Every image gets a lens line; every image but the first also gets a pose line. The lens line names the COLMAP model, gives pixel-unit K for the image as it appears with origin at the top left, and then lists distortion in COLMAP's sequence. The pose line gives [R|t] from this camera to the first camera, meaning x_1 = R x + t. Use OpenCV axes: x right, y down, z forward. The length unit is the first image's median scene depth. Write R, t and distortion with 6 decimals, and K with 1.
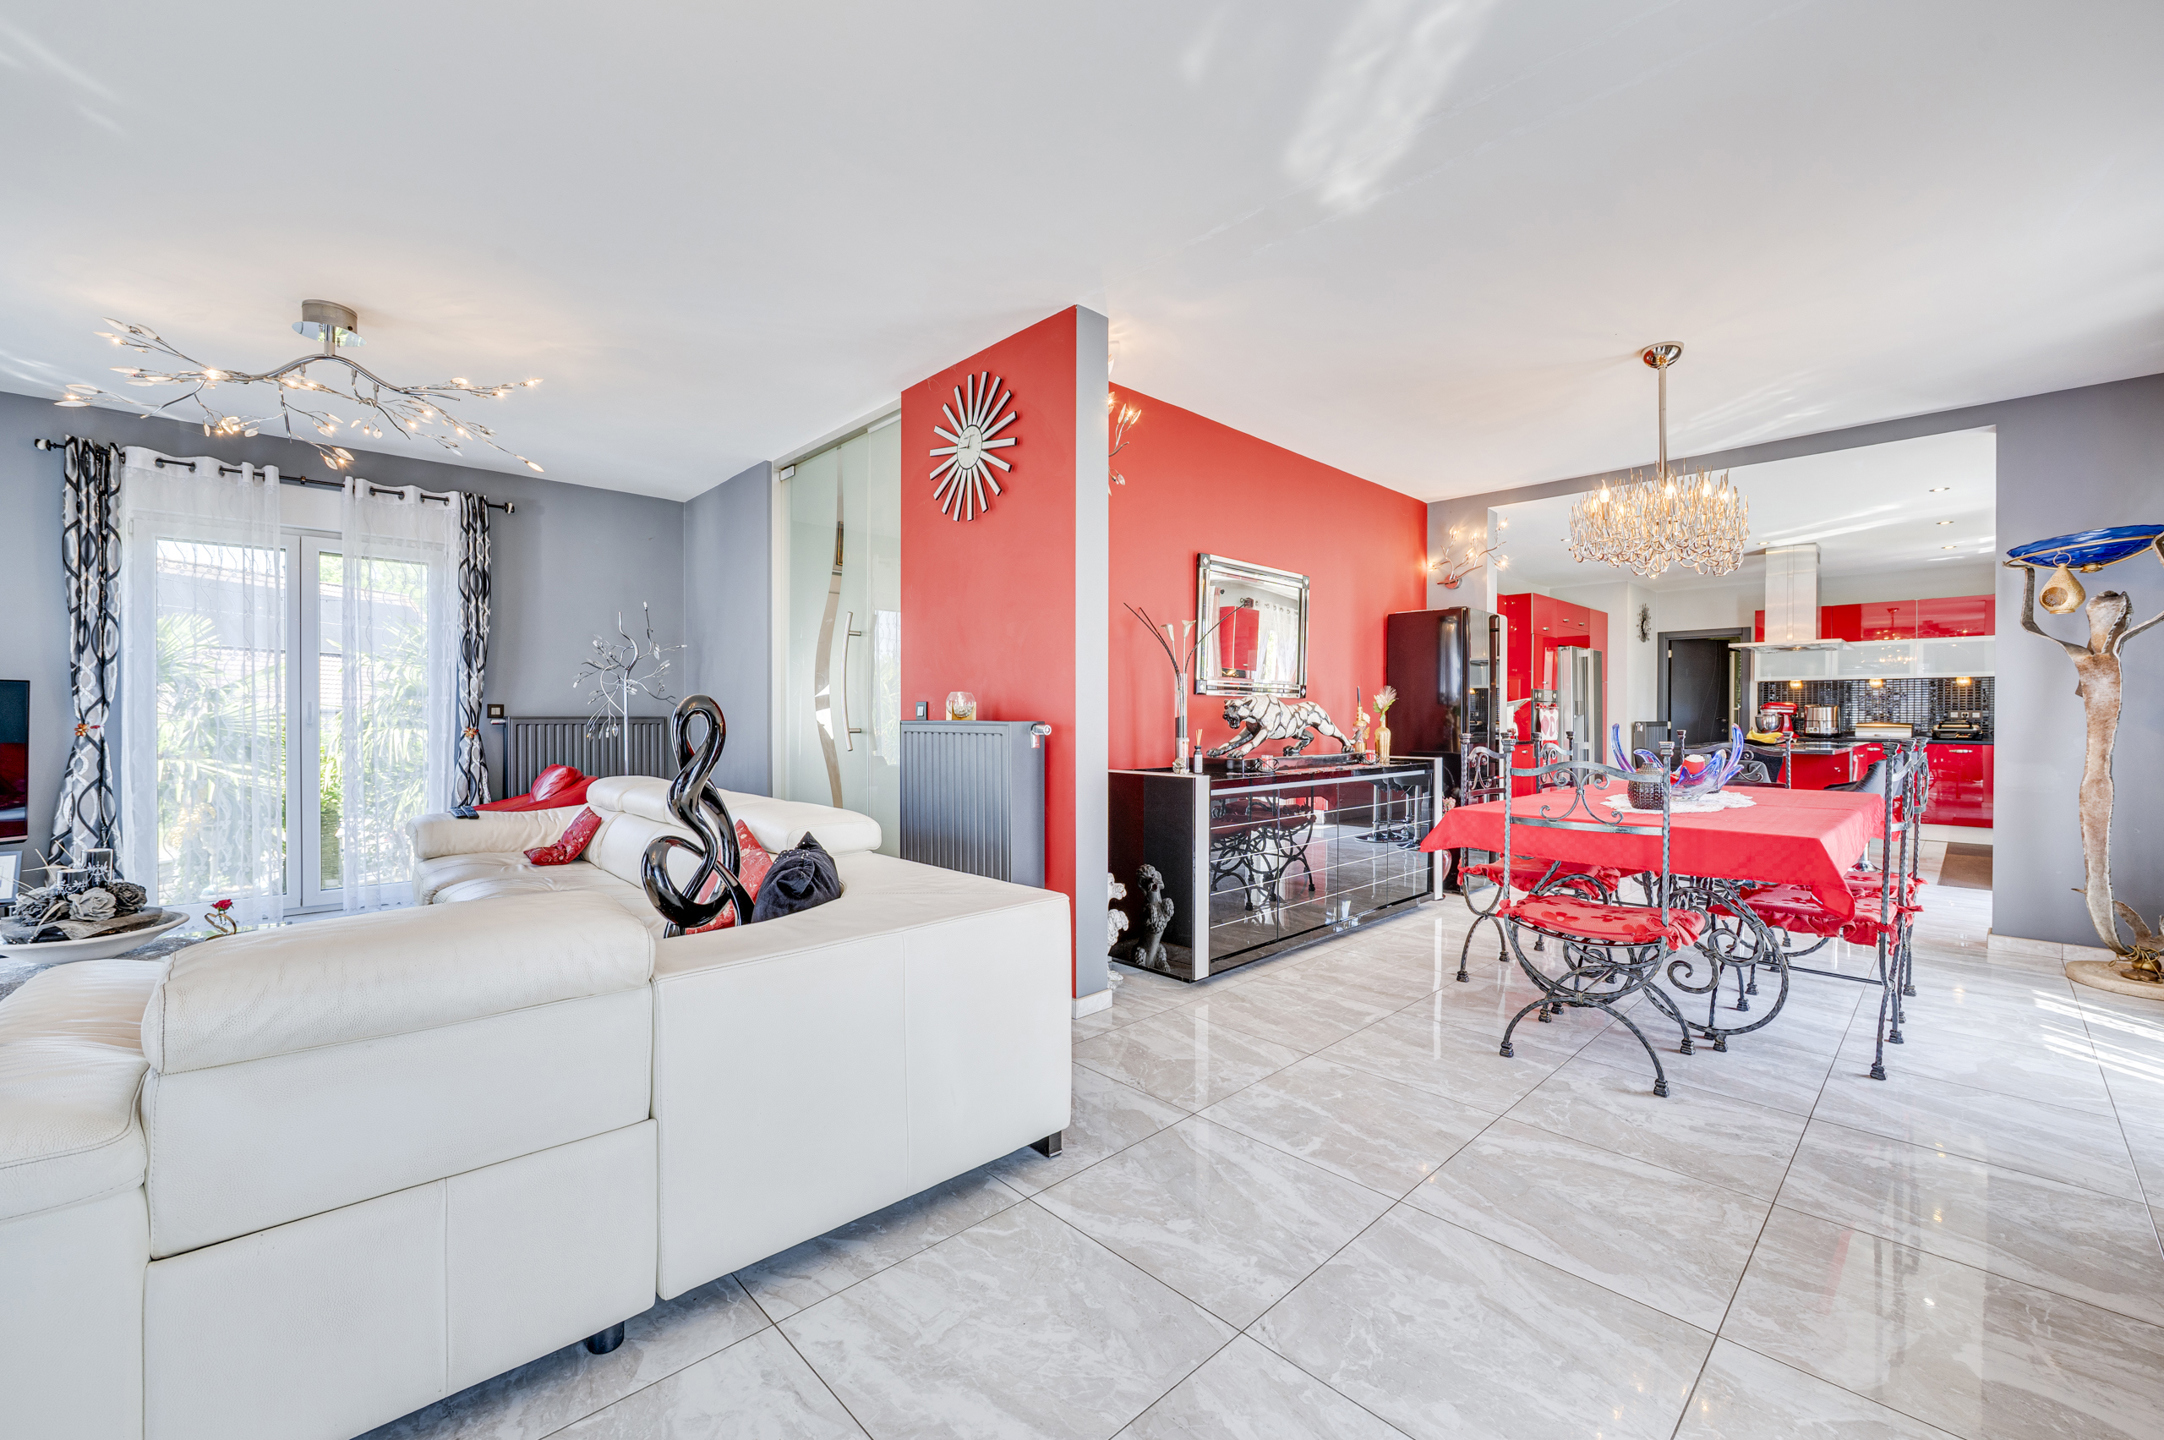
lens RADIAL K [[859.5, 0, 1088.2], [0, 859.5, 723.3], [0, 0, 1]] dist [-0.007603, -0.000501]
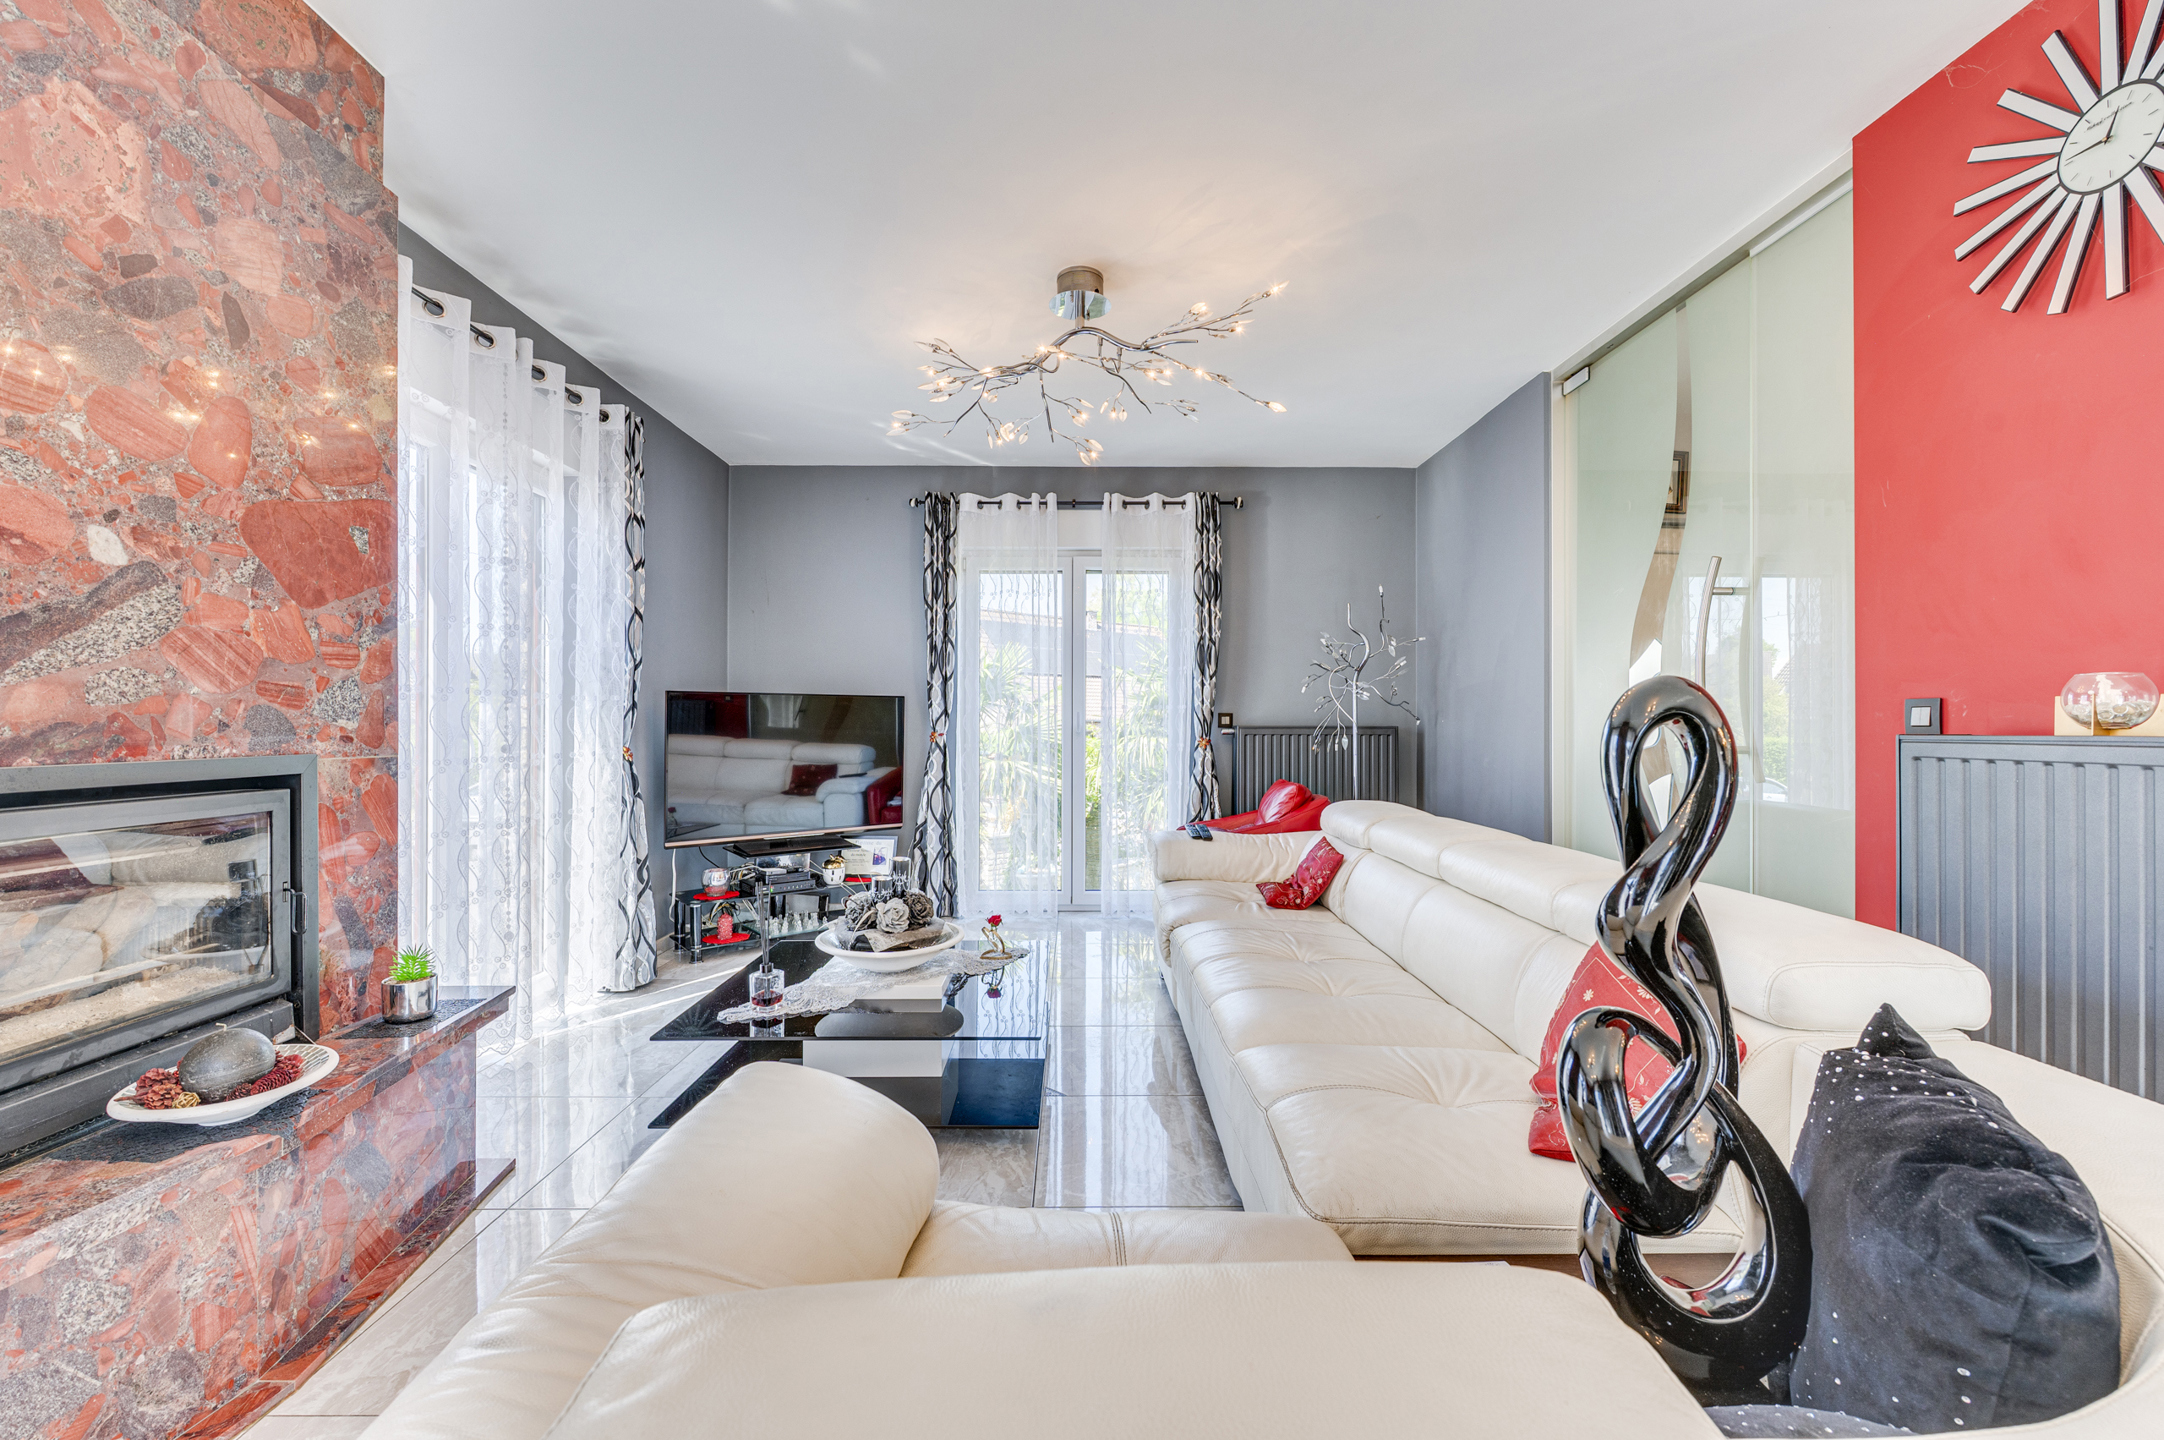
lens RADIAL K [[859.5, 0, 1084.0], [0, 859.5, 716.7], [0, 0, 1]] dist [-0.007603, -0.000501]
pose [[0.727265, -0.006568, -0.686325, -0.188845], [-0.006266, 0.999849, -0.016207, -0.002370], [0.686328, 0.016087, 0.727114, 0.248334]]
